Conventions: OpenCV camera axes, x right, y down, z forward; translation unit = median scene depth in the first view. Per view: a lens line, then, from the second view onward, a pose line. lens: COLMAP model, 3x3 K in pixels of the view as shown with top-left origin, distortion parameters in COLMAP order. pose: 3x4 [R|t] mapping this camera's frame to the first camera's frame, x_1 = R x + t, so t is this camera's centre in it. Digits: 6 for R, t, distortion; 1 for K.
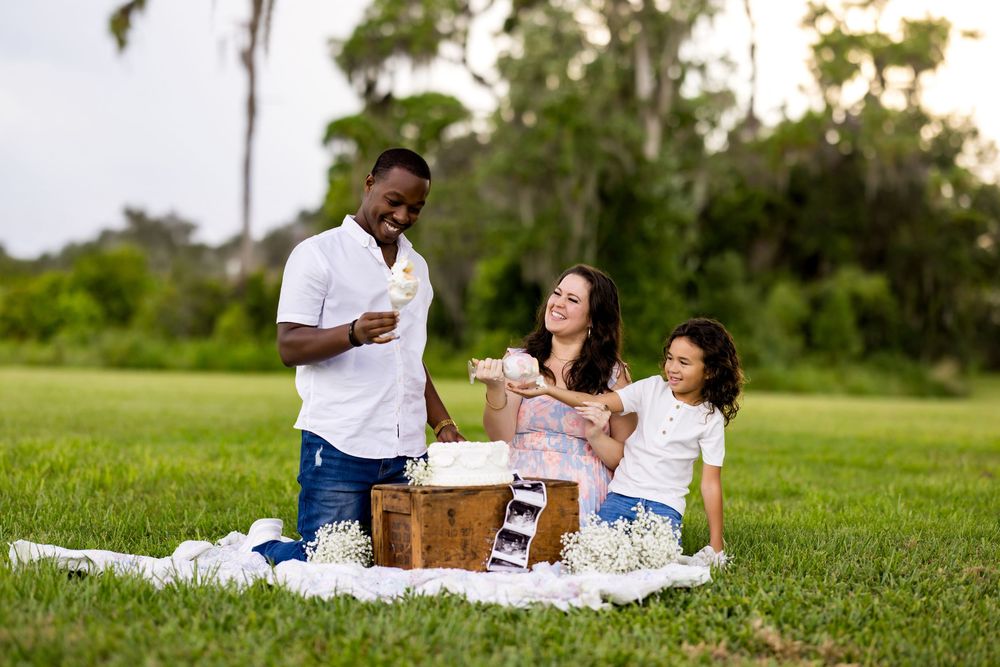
lens RADIAL K [[2463.3, 0, 500.0], [0, 2463.3, 333.5], [0, 0, 1]] dist [0.012563, -0.051956]
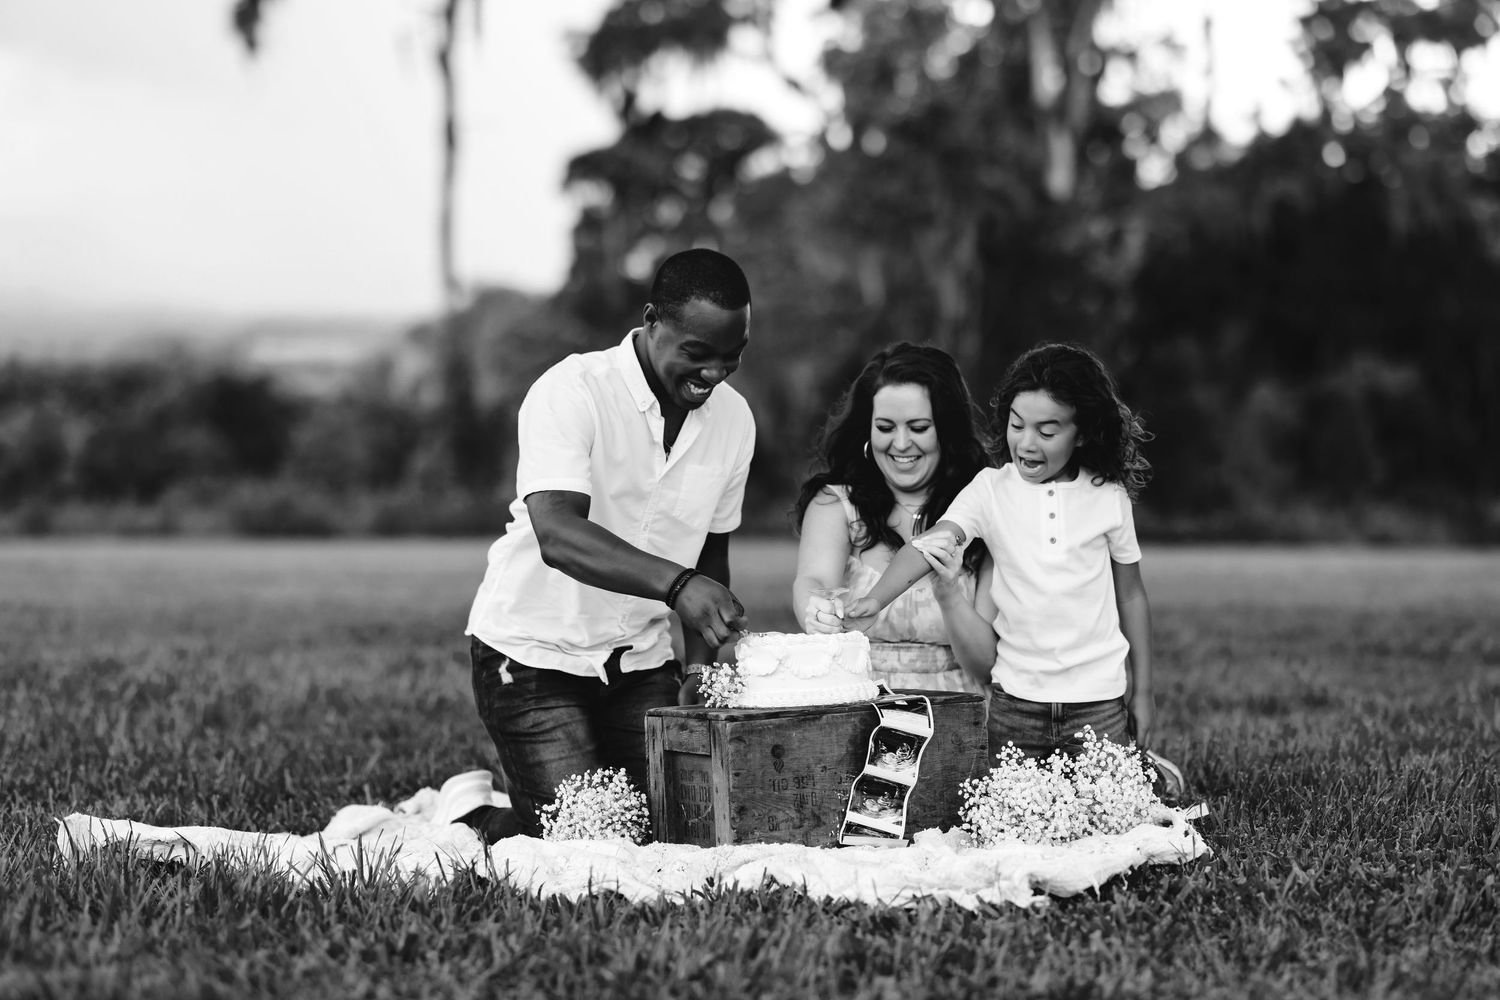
lens RADIAL K [[3729.2, 0, 750.0], [0, 3729.2, 500.0], [0, 0, 1]] dist [-0.053872, 0.409388]
pose [[0.999338, -0.027955, -0.023270, -0.003369], [0.028140, 0.999575, 0.007669, 0.003647], [0.023046, -0.008319, 0.999700, 0.081185]]
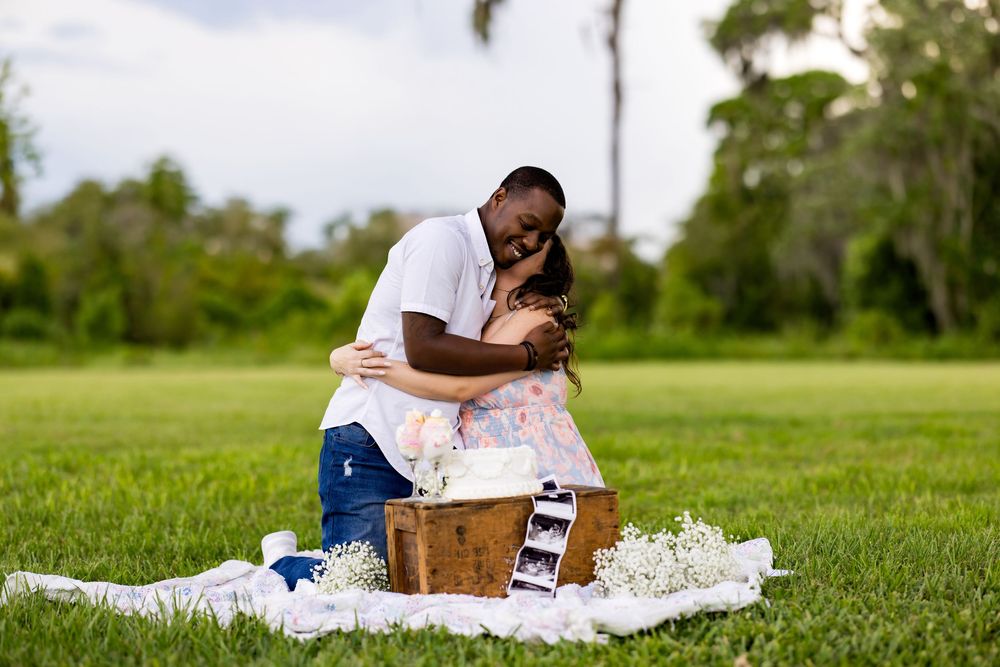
lens RADIAL K [[2486.1, 0, 500.0], [0, 2486.1, 333.5], [0, 0, 1]] dist [-0.053872, 0.409388]
pose [[0.986908, -0.038116, -0.156713, 0.132276], [0.039010, 0.999235, 0.002630, 0.001390], [0.156493, -0.008709, 0.987641, 0.132136]]
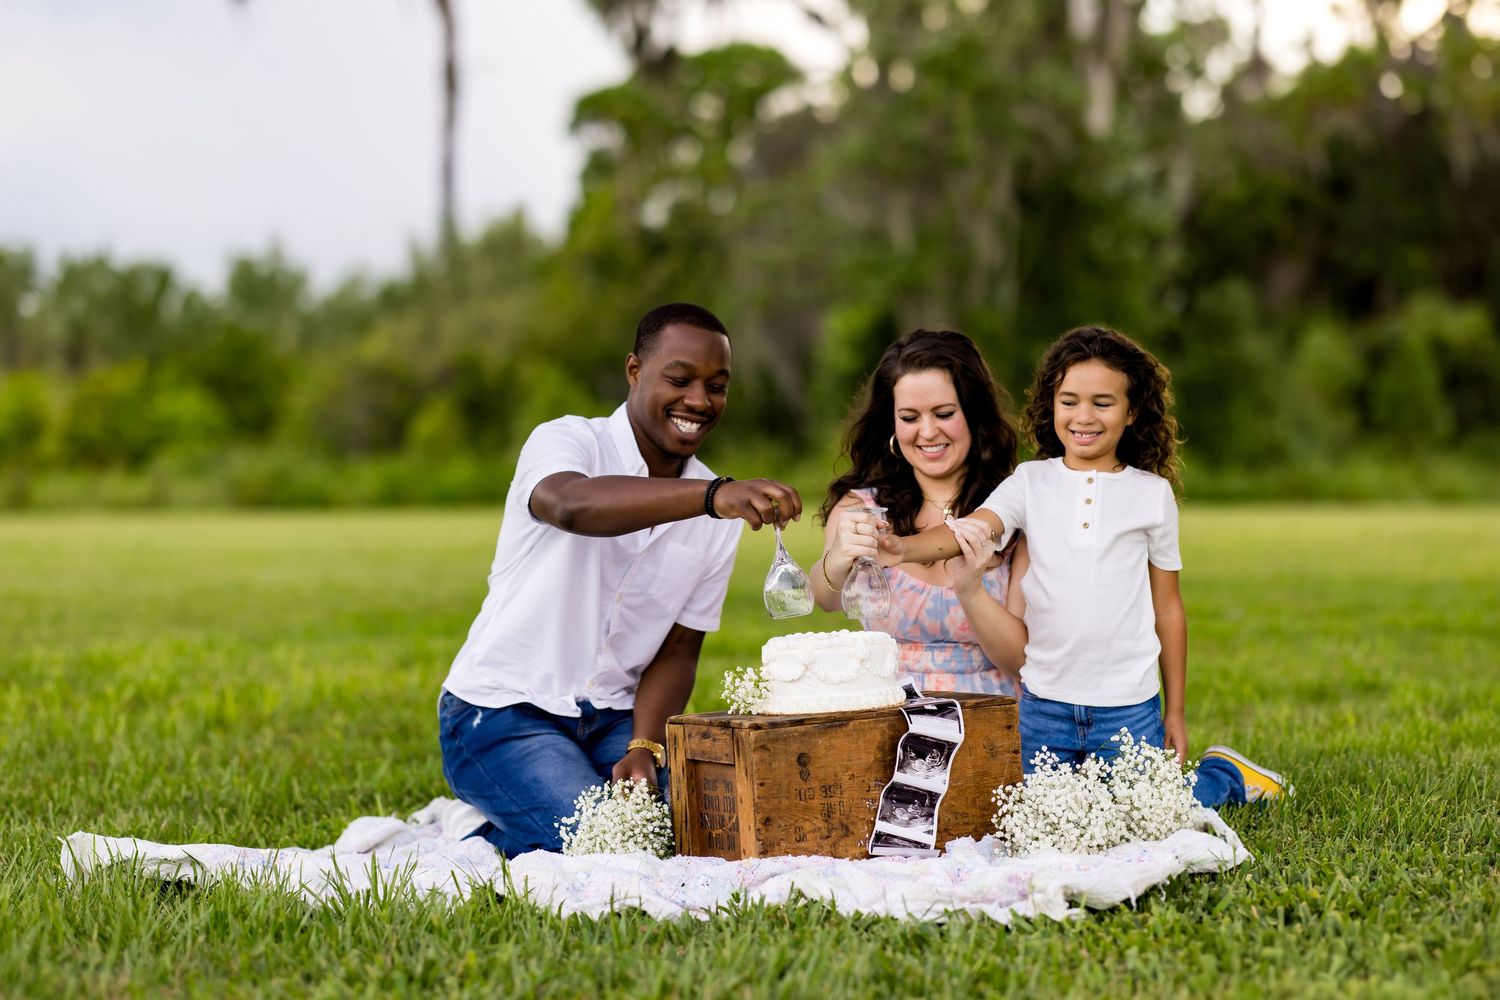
lens RADIAL K [[3963.4, 0, 750.0], [0, 3963.4, 500.0], [0, 0, 1]] dist [-0.016592, -0.376759]
pose [[0.998700, -0.041287, -0.029905, -0.001636], [0.041822, 0.998972, 0.017490, -0.006030], [0.029152, -0.018718, 0.999400, 0.055802]]
